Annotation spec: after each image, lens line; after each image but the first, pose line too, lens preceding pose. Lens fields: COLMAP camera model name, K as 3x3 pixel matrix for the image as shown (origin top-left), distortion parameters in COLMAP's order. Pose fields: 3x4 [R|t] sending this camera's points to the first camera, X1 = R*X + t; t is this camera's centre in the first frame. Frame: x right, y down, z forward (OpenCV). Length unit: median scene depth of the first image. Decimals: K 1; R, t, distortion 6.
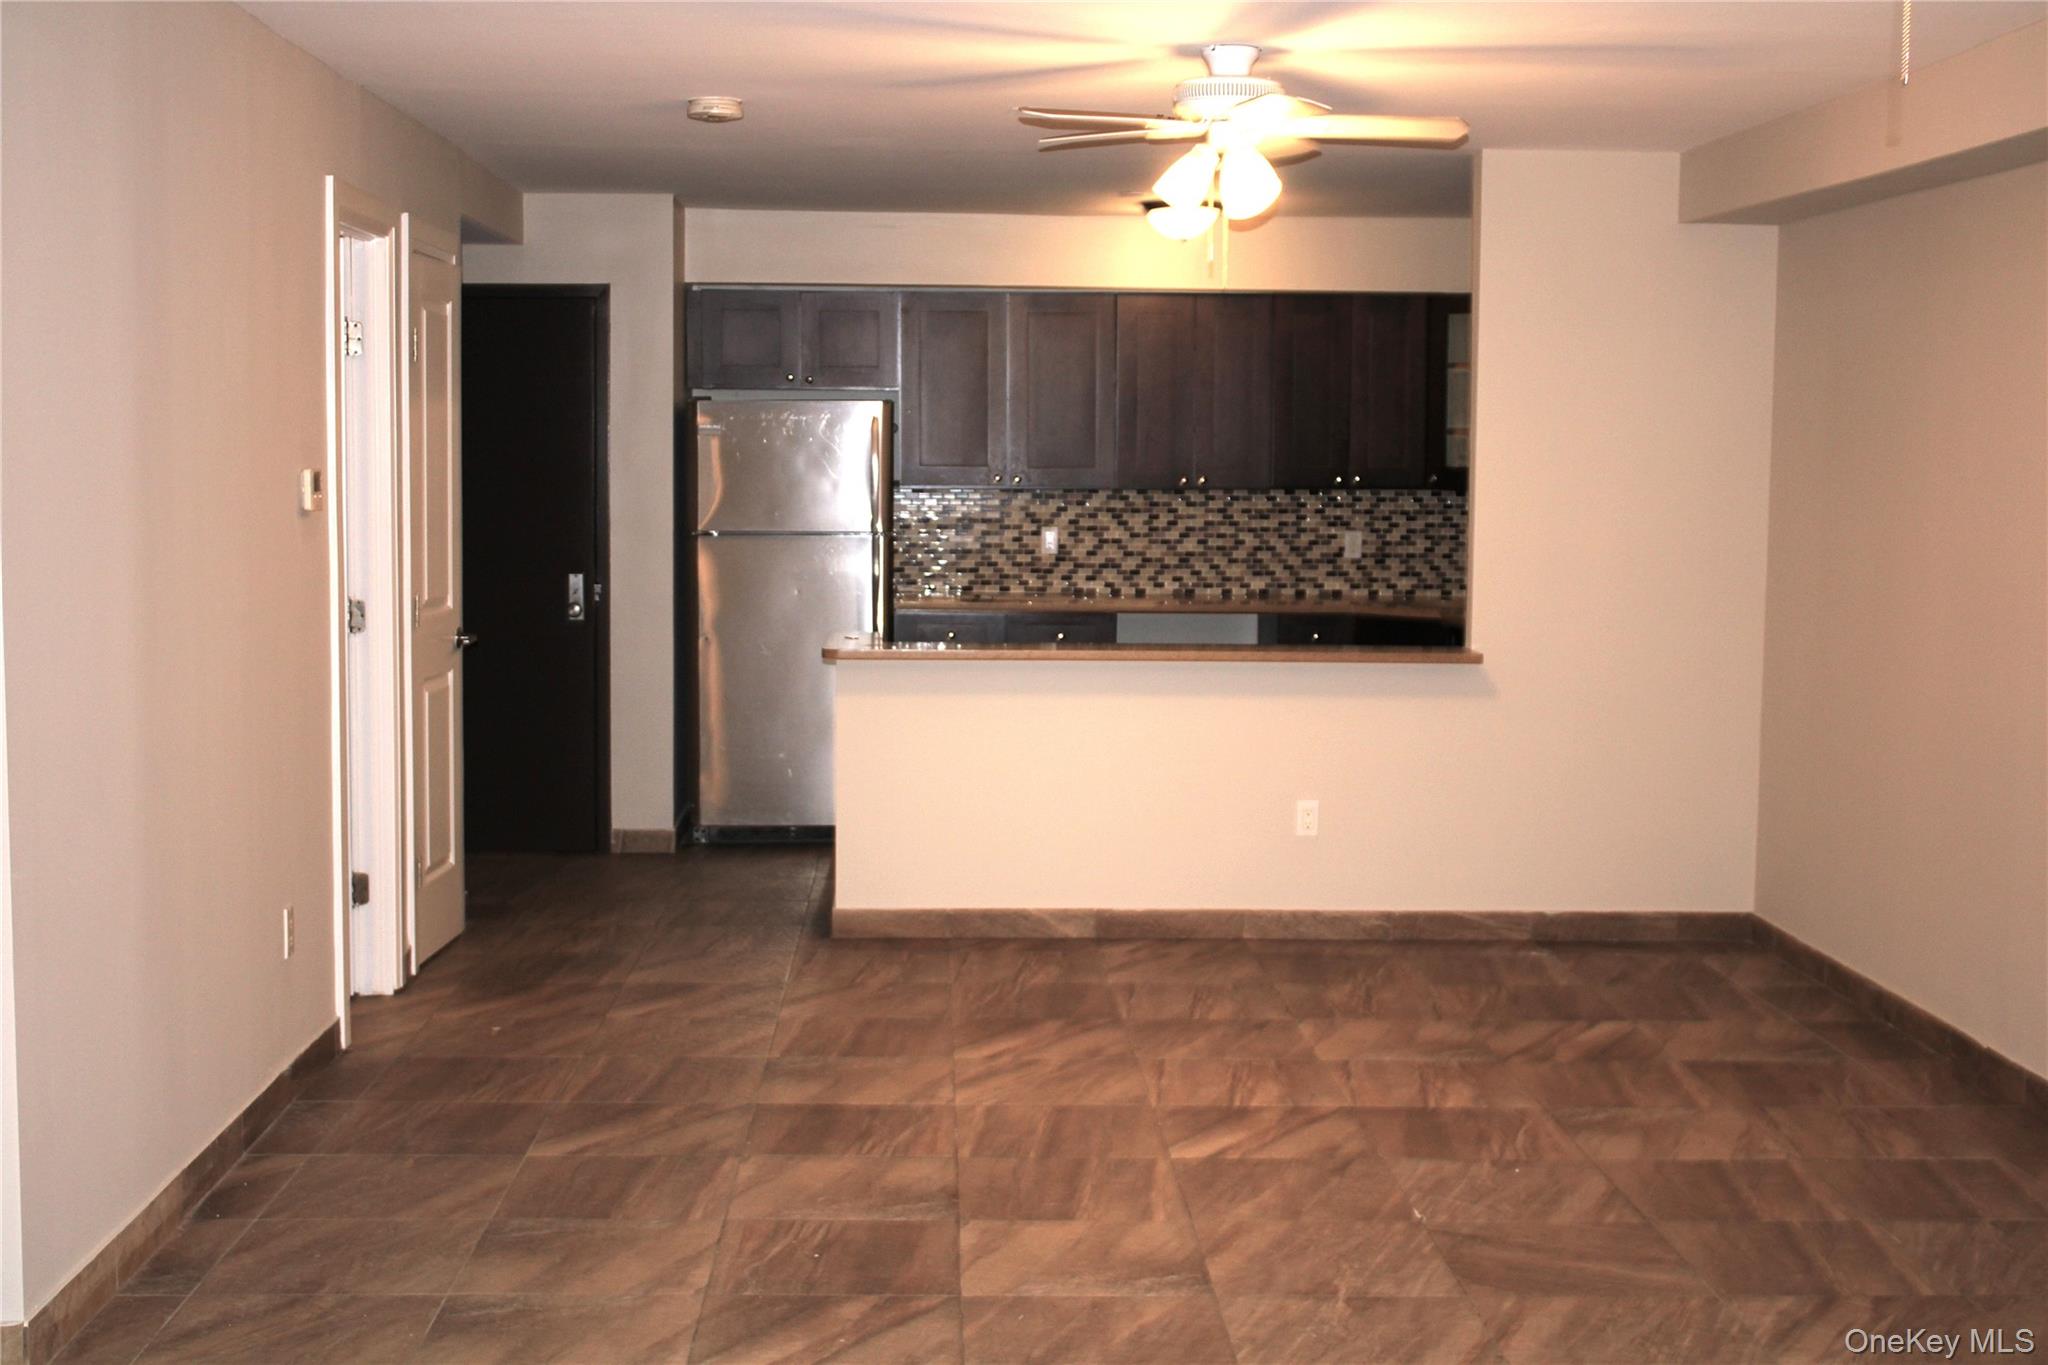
lens RADIAL K [[2717.9, 0, 994.2], [0, 2717.9, 624.4], [0, 0, 1]] dist [0.016374, 0.000000]
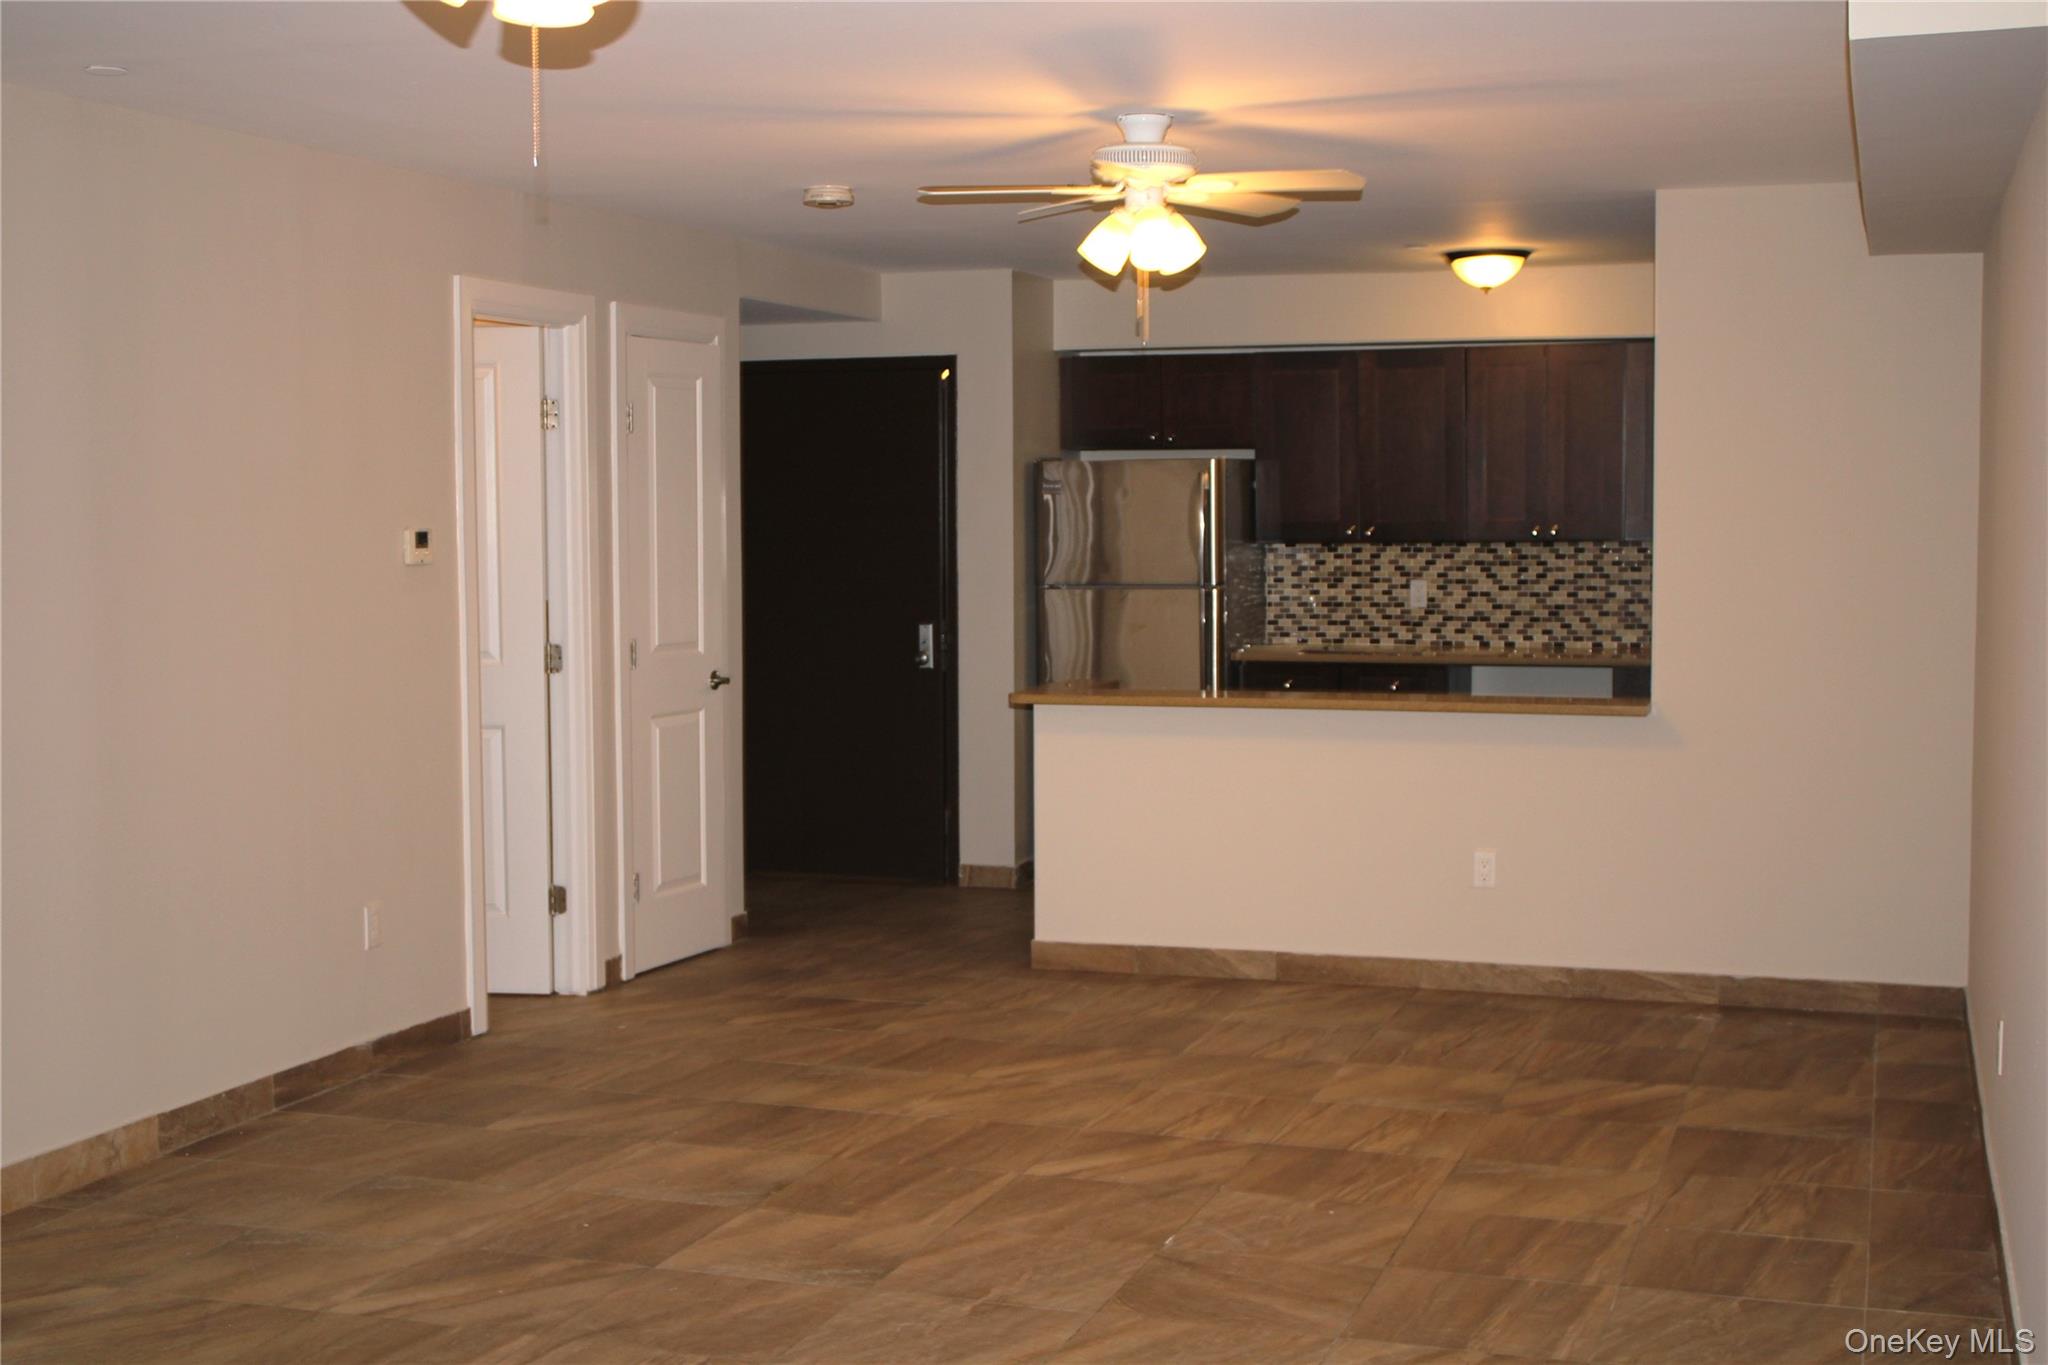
lens RADIAL K [[2717.9, 0, 1017.3], [0, 2717.9, 688.4], [0, 0, 1]] dist [0.016374, 0.000000]
pose [[0.933847, 0.010522, -0.357517, 0.242259], [-0.010028, 0.999944, 0.003236, 0.002568], [0.357531, 0.000563, 0.933901, 0.006328]]
